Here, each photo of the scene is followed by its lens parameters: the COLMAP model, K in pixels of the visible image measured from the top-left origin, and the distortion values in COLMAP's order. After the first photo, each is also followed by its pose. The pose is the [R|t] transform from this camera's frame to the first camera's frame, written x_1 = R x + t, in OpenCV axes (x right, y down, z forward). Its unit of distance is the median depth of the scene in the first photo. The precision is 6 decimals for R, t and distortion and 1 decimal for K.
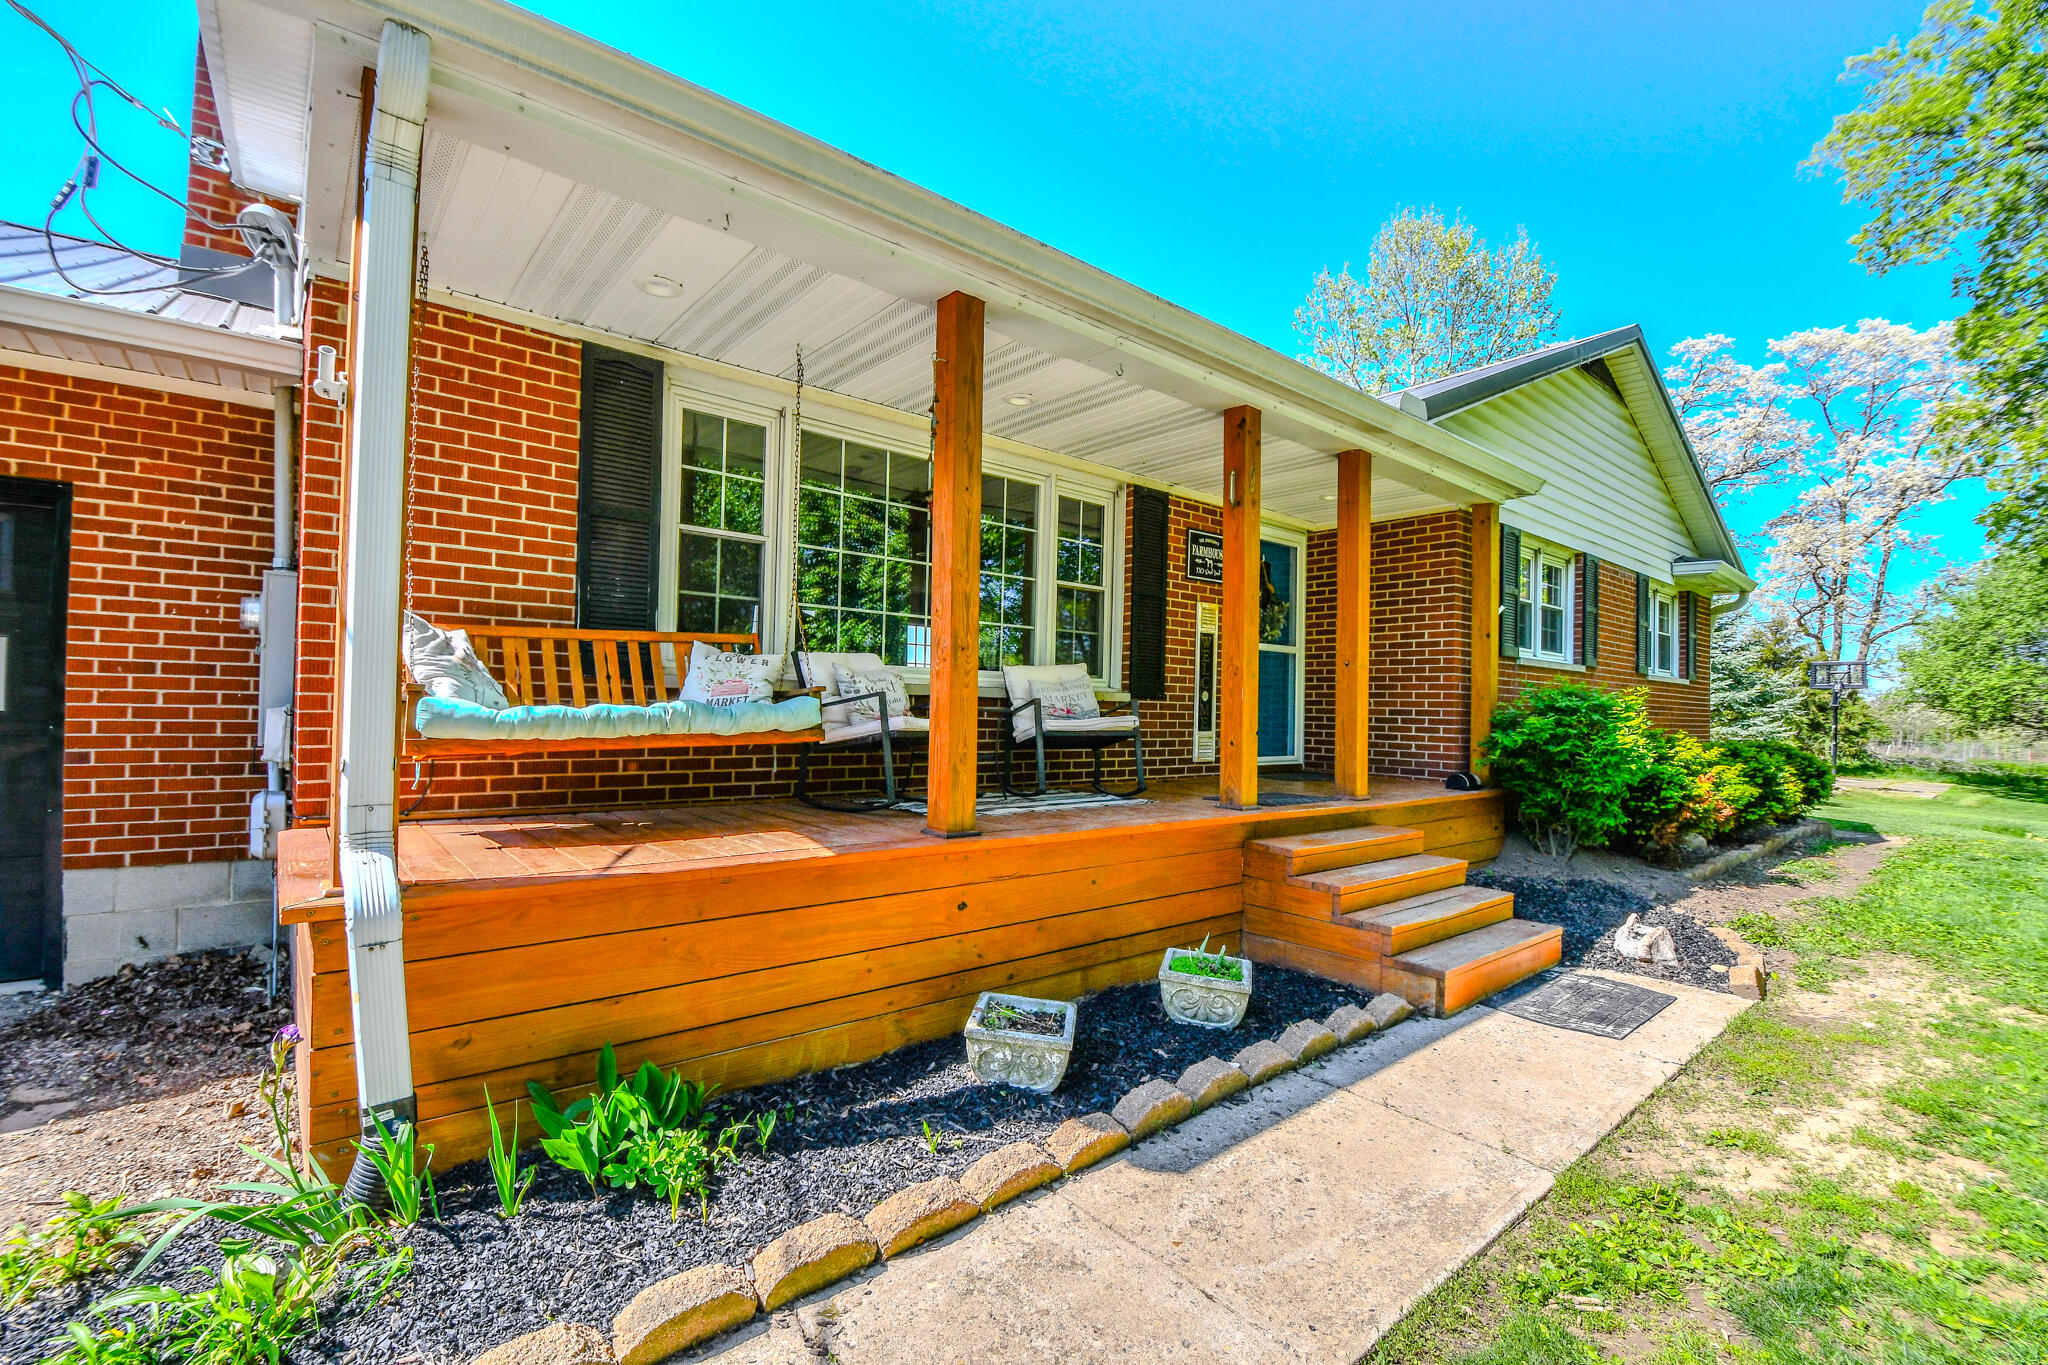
lens RADIAL K [[887.6, 0, 997.3], [0, 887.6, 703.3], [0, 0, 1]] dist [0.000805, -0.011572]
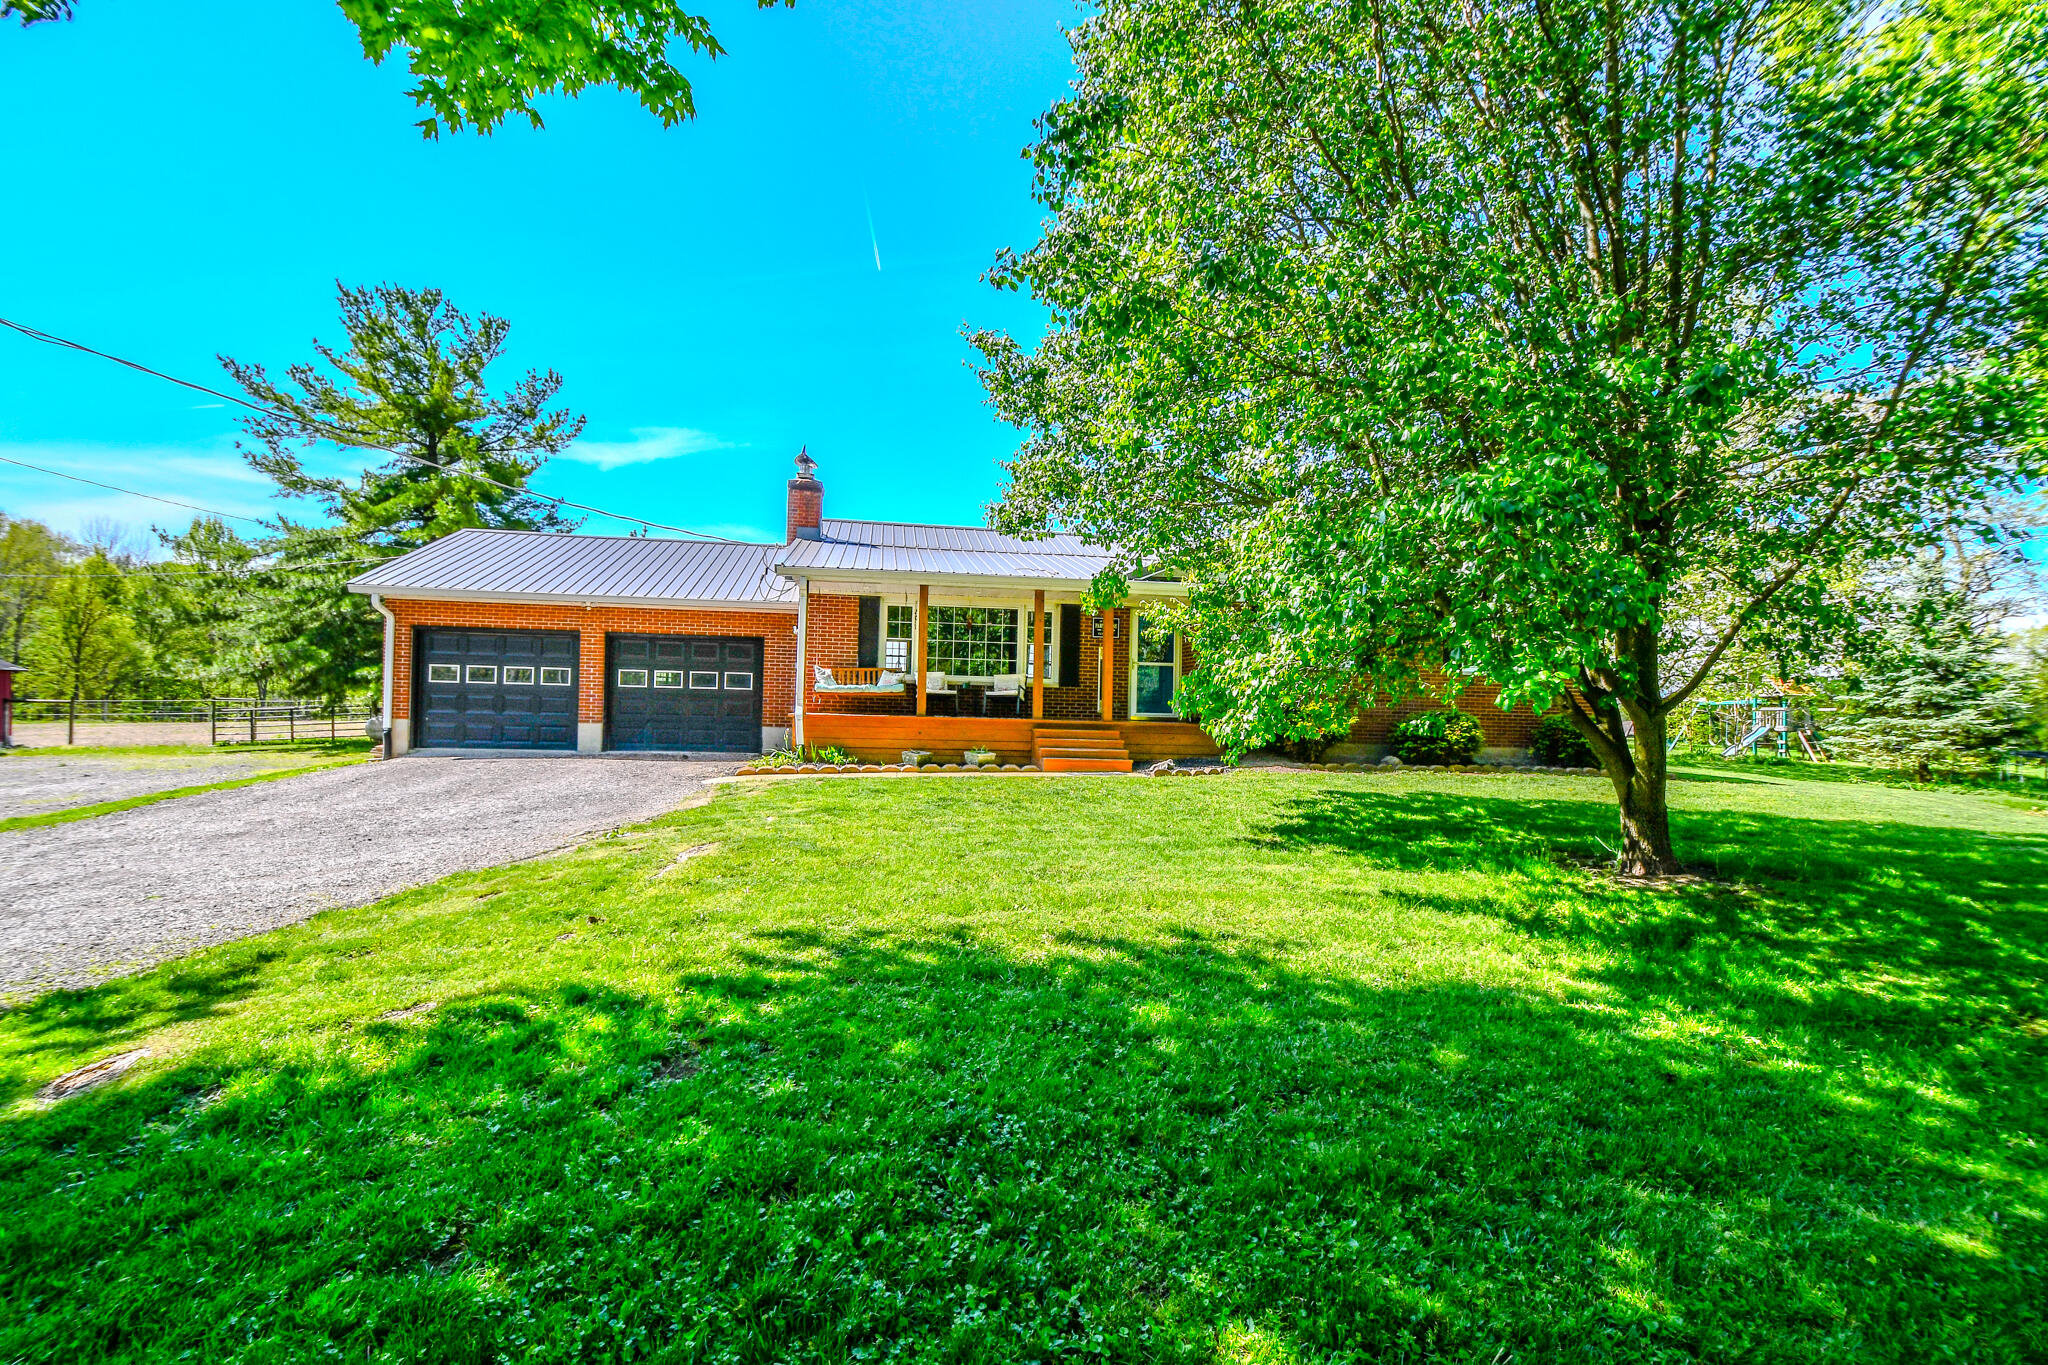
lens RADIAL K [[887.6, 0, 997.3], [0, 887.6, 703.3], [0, 0, 1]] dist [0.000805, -0.011572]
pose [[0.851187, -0.004707, -0.524842, 1.688248], [-0.004296, 0.999864, -0.015935, 0.107331], [0.524845, 0.015818, 0.851051, -1.620269]]
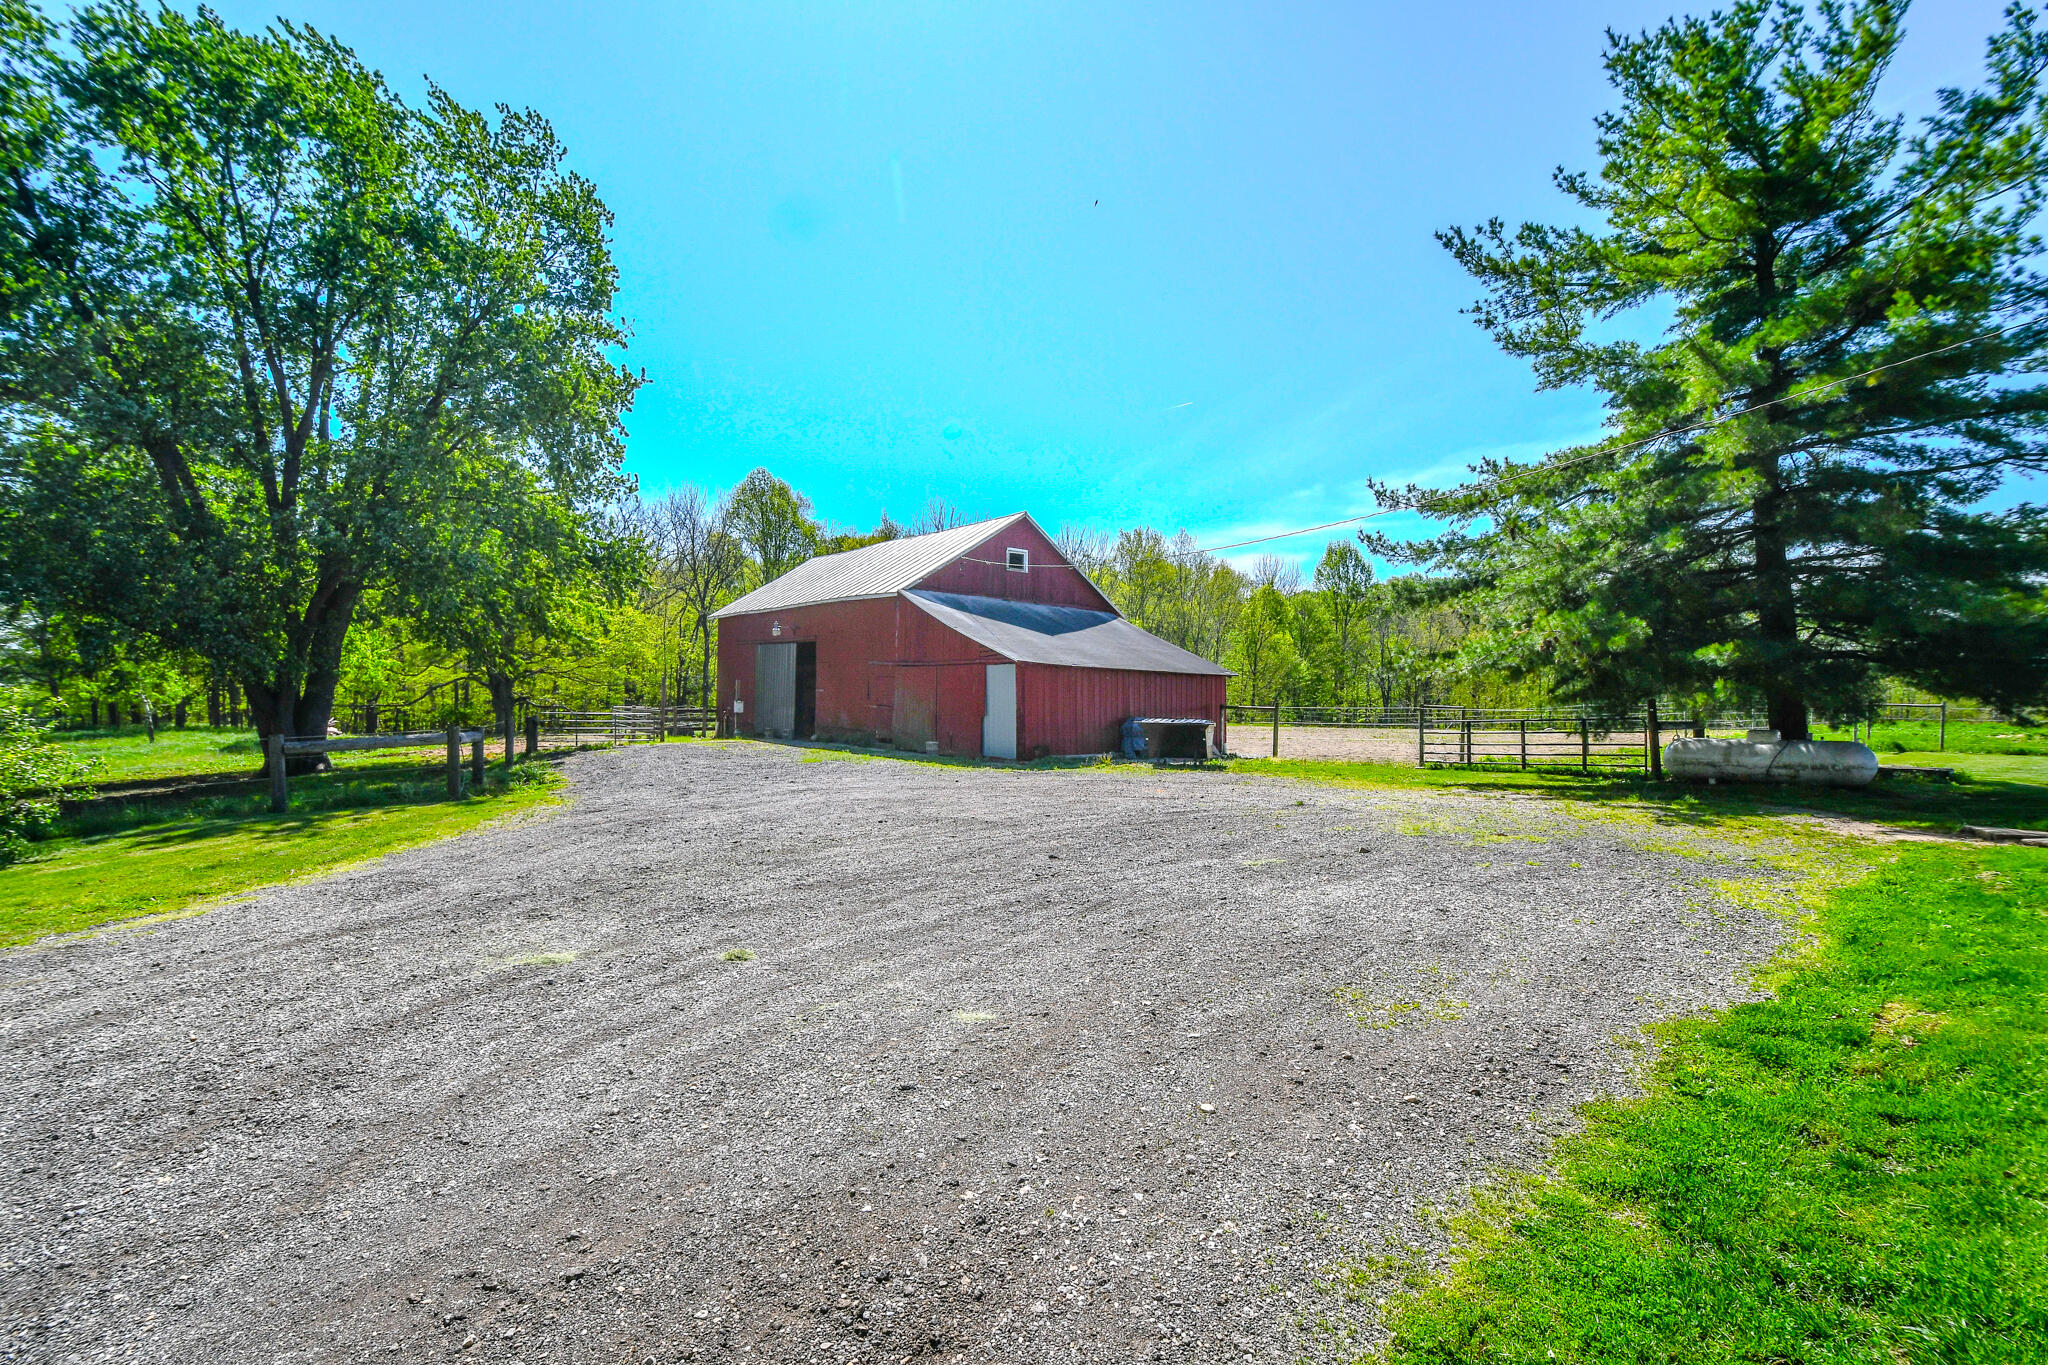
lens RADIAL K [[890.4, 0, 998.7], [0, 890.4, 686.4], [0, 0, 1]] dist [-0.000324, -0.010494]
pose [[-0.061086, -0.026377, -0.997784, -1.117247], [-0.024223, 0.999396, -0.024936, 0.071005], [0.997839, 0.022646, -0.061688, -1.256863]]
